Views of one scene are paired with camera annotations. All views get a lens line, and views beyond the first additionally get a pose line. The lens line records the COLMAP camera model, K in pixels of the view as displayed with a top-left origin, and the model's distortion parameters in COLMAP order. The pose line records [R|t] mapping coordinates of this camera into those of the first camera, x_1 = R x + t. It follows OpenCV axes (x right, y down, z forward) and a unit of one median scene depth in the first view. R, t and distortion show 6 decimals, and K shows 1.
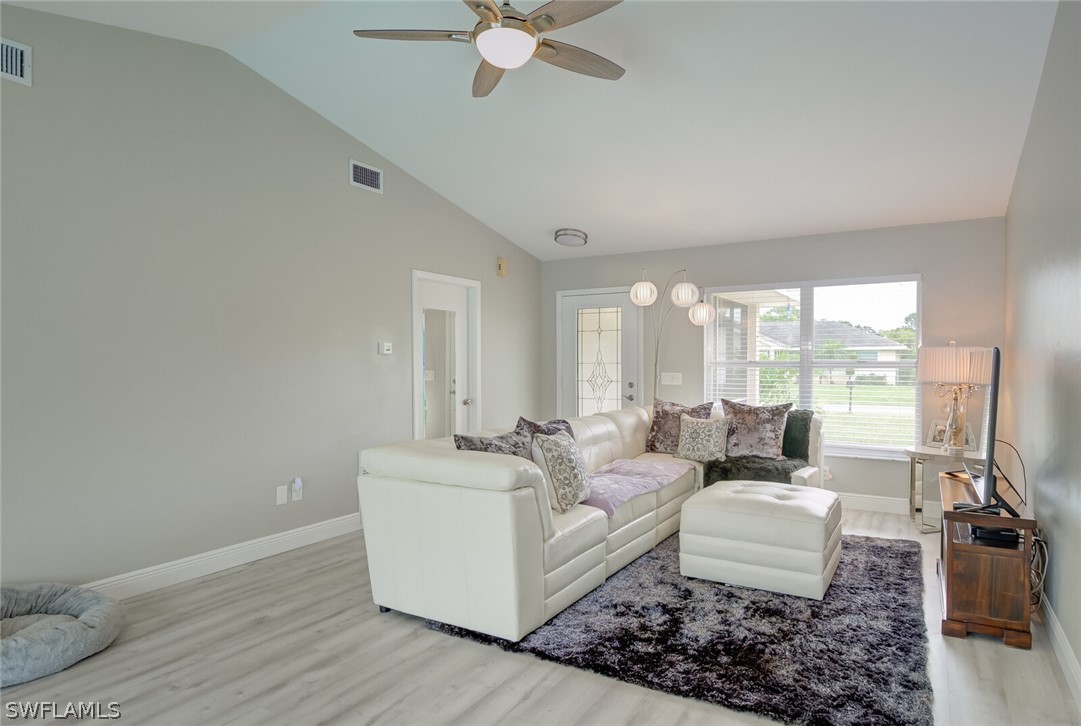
lens RADIAL K [[616.0, 0, 556.9], [0, 616.0, 363.6], [0, 0, 1]] dist [-0.006387, -0.001386]
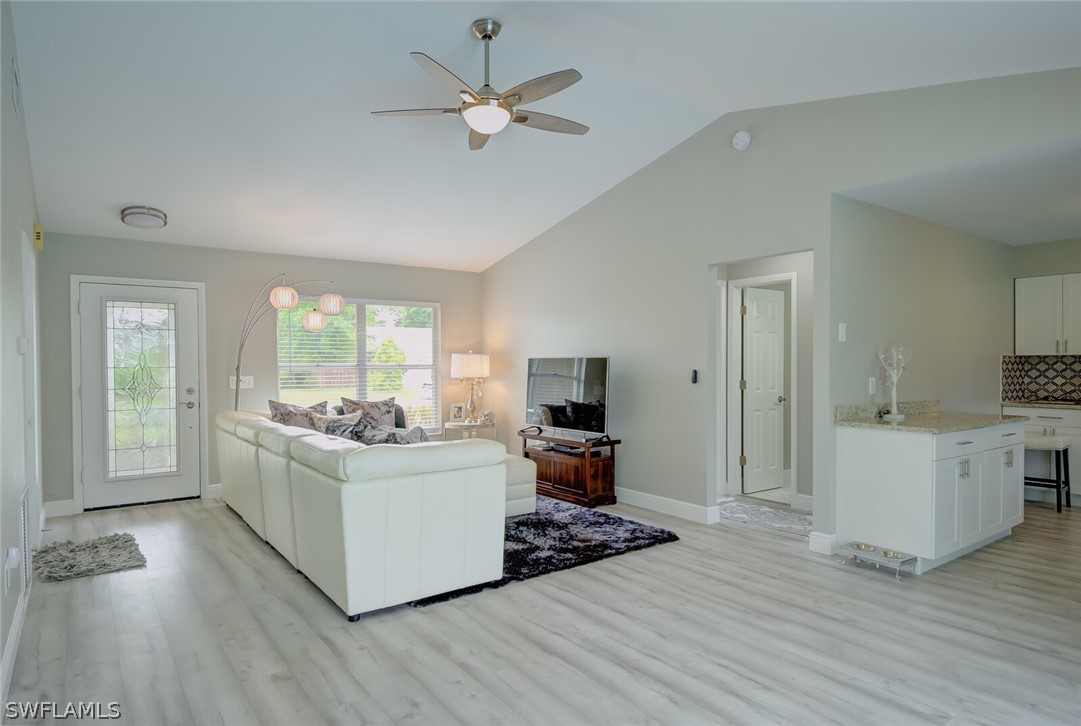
lens RADIAL K [[616.0, 0, 556.9], [0, 616.0, 363.6], [0, 0, 1]] dist [-0.006387, -0.001386]
pose [[0.395780, 0.002443, 0.918342, -1.087137], [0.006330, 0.999965, -0.005389, 0.007231], [-0.918324, 0.007946, 0.395750, 0.338074]]
